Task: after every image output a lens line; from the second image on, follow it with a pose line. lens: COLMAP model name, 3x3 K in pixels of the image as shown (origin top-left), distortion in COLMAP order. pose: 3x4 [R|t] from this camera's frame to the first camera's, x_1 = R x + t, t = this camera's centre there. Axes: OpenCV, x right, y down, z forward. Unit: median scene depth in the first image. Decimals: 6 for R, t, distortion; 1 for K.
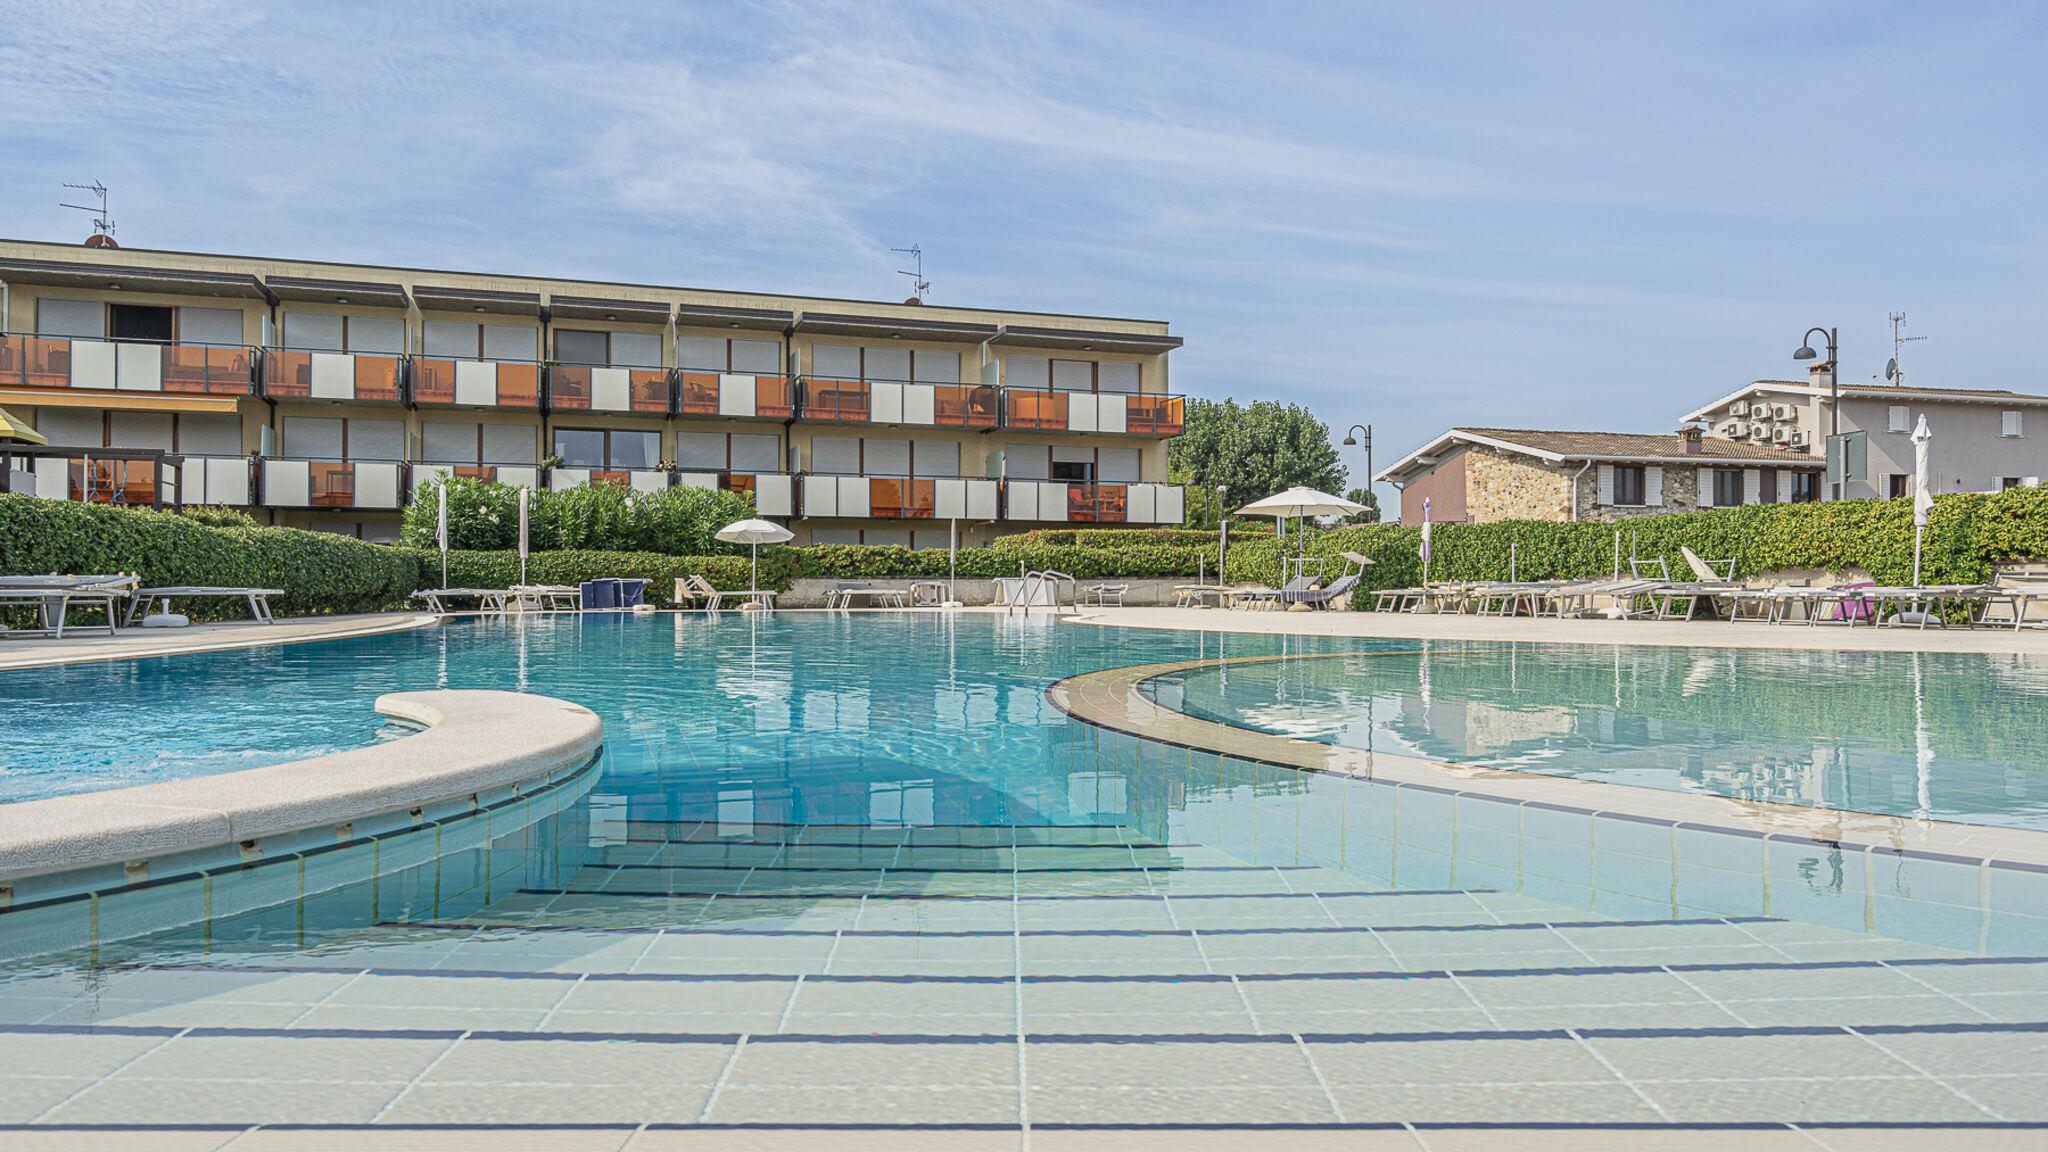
lens RADIAL K [[1366.3, 0, 1010.6], [0, 1366.3, 565.4], [0, 0, 1]] dist [-0.001911, 0.006398]
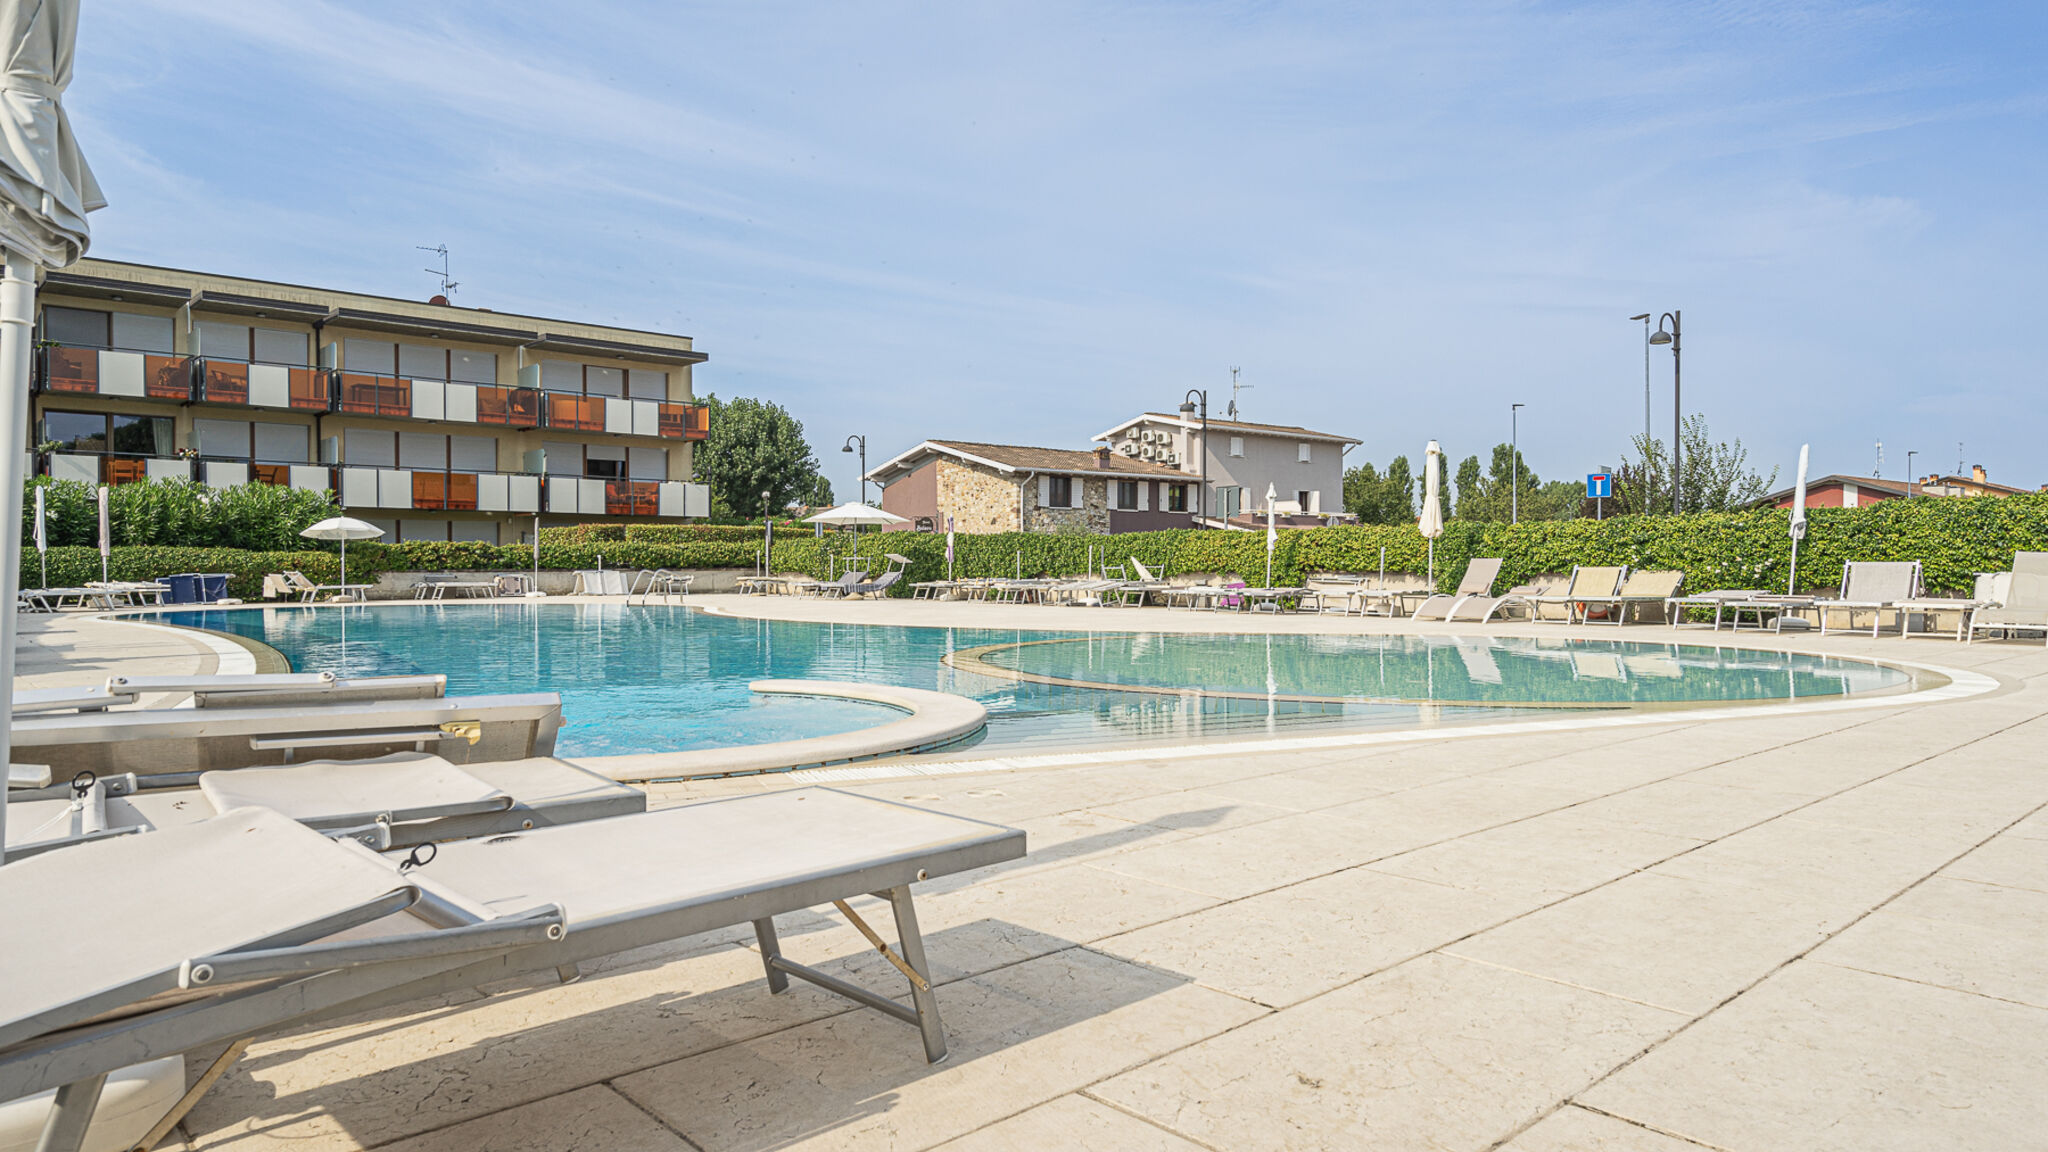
lens RADIAL K [[1266.6, 0, 1027.2], [0, 1266.6, 579.6], [0, 0, 1]] dist [0.000927, -0.000295]
pose [[0.912373, -0.006690, 0.409305, -0.073536], [-0.005489, 0.999577, 0.028574, -0.011538], [-0.409323, -0.028317, 0.911950, -0.088728]]
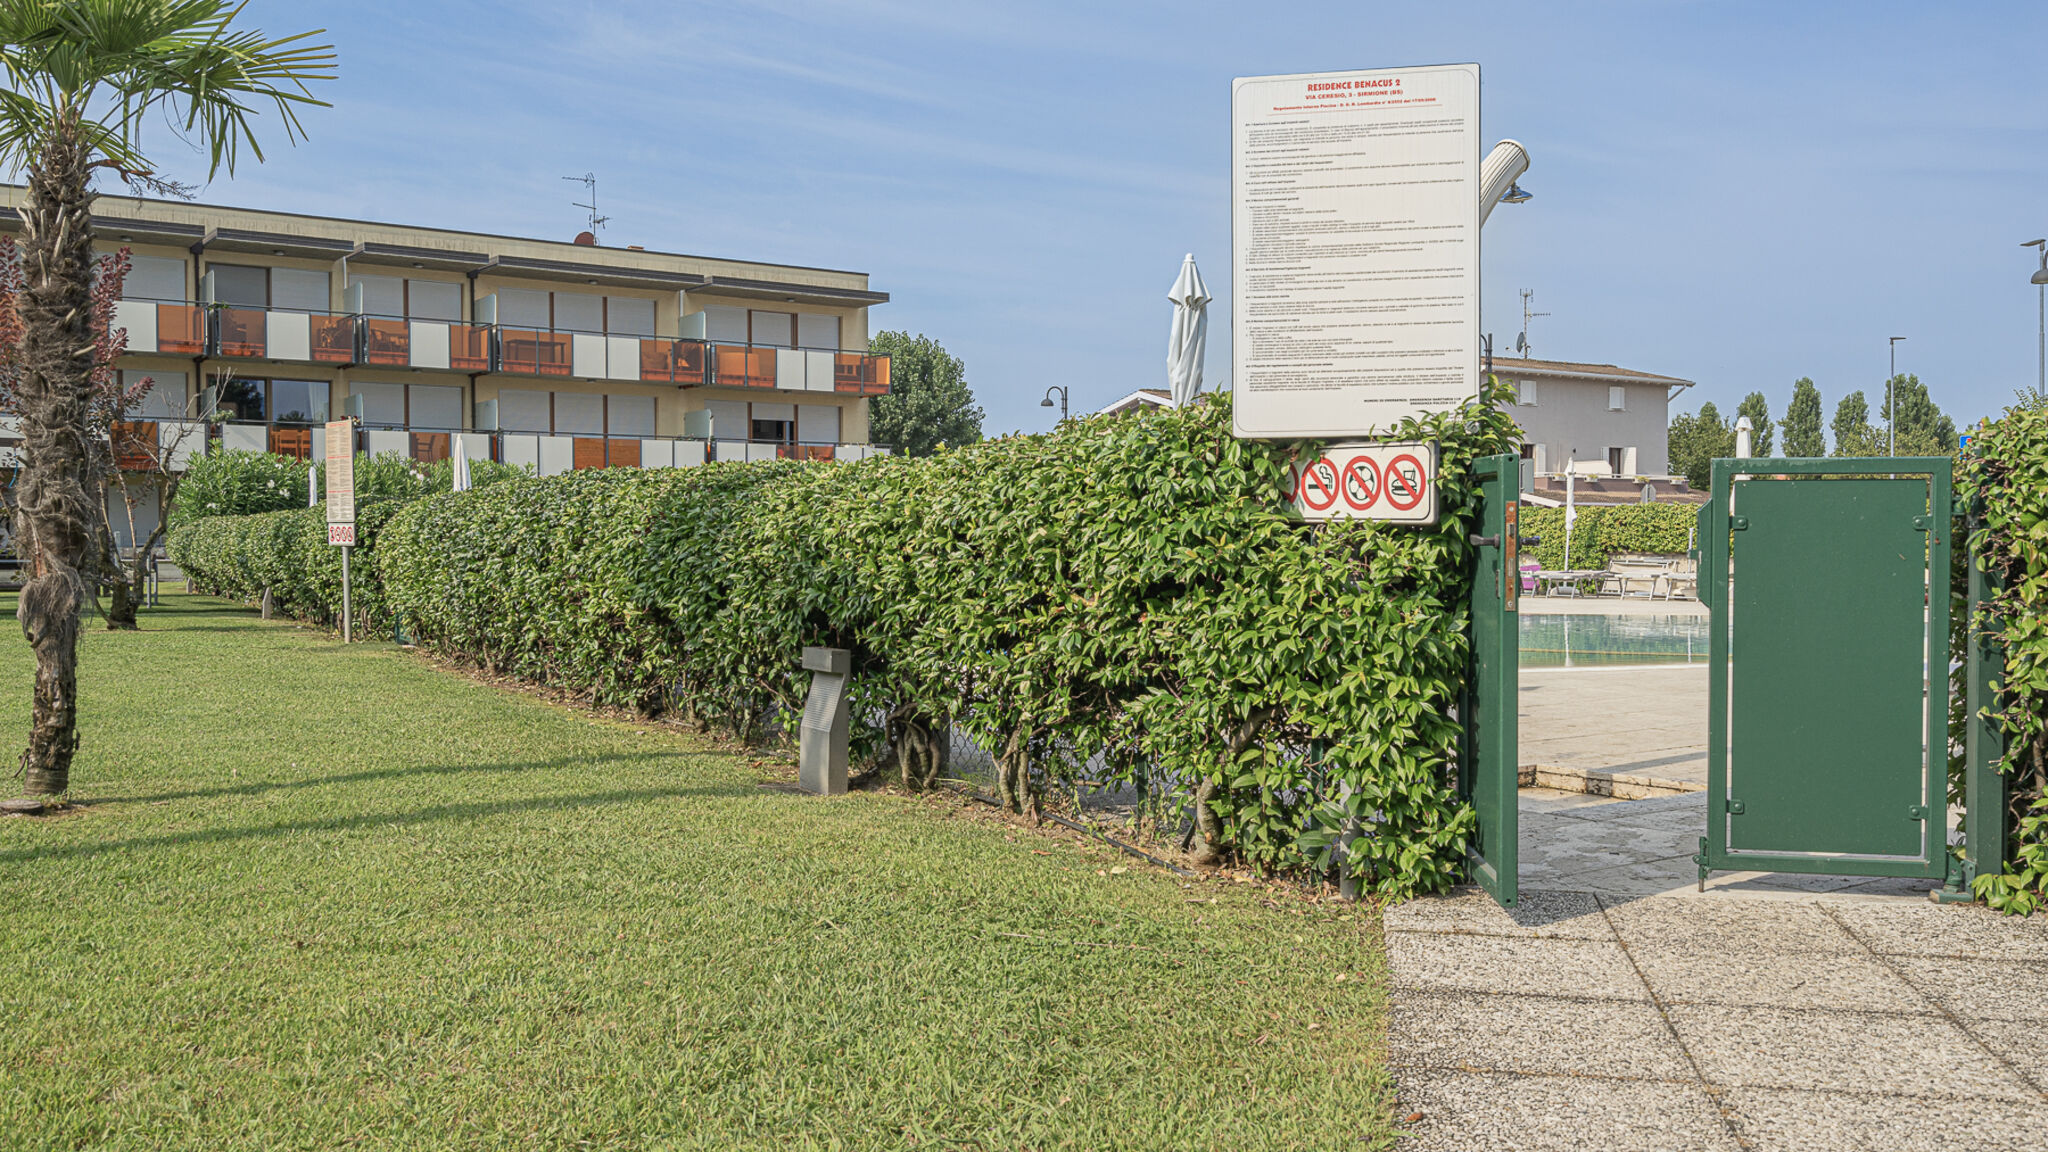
lens RADIAL K [[1693.2, 0, 1019.0], [0, 1693.2, 576.9], [0, 0, 1]] dist [0.003251, 0.002342]
pose [[0.956638, -0.008598, 0.291152, -0.155790], [-0.003128, 0.999203, 0.039786, -0.016235], [-0.291263, -0.038972, 0.955849, -0.208173]]
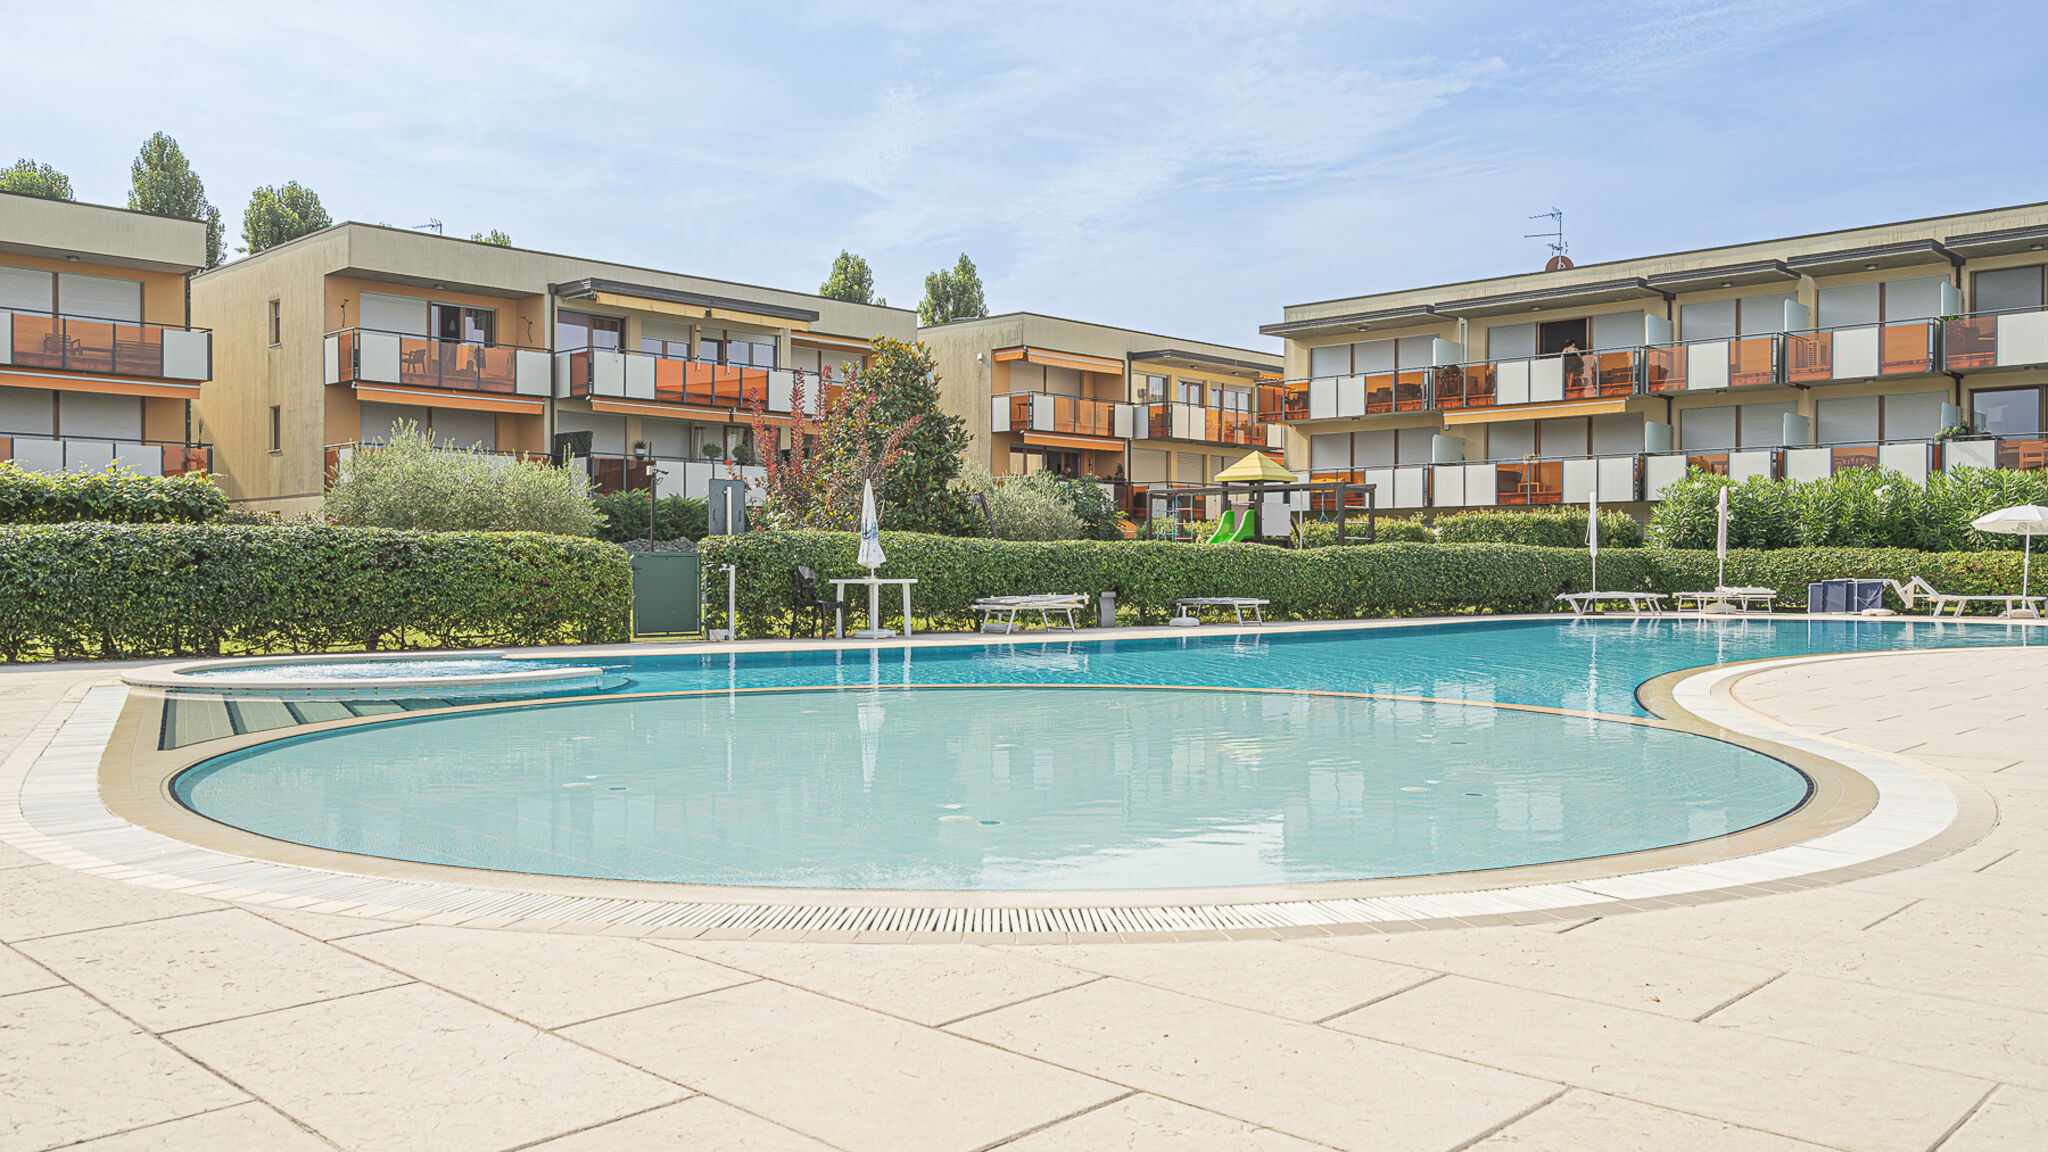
lens RADIAL K [[1571.5, 0, 1023.5], [0, 1571.5, 577.3], [0, 0, 1]] dist [0.028128, -0.016192]
pose [[0.456981, 0.005922, -0.889457, 0.261544], [0.018208, 0.999706, 0.016011, -0.012119], [0.889290, -0.023513, 0.456739, 0.032892]]
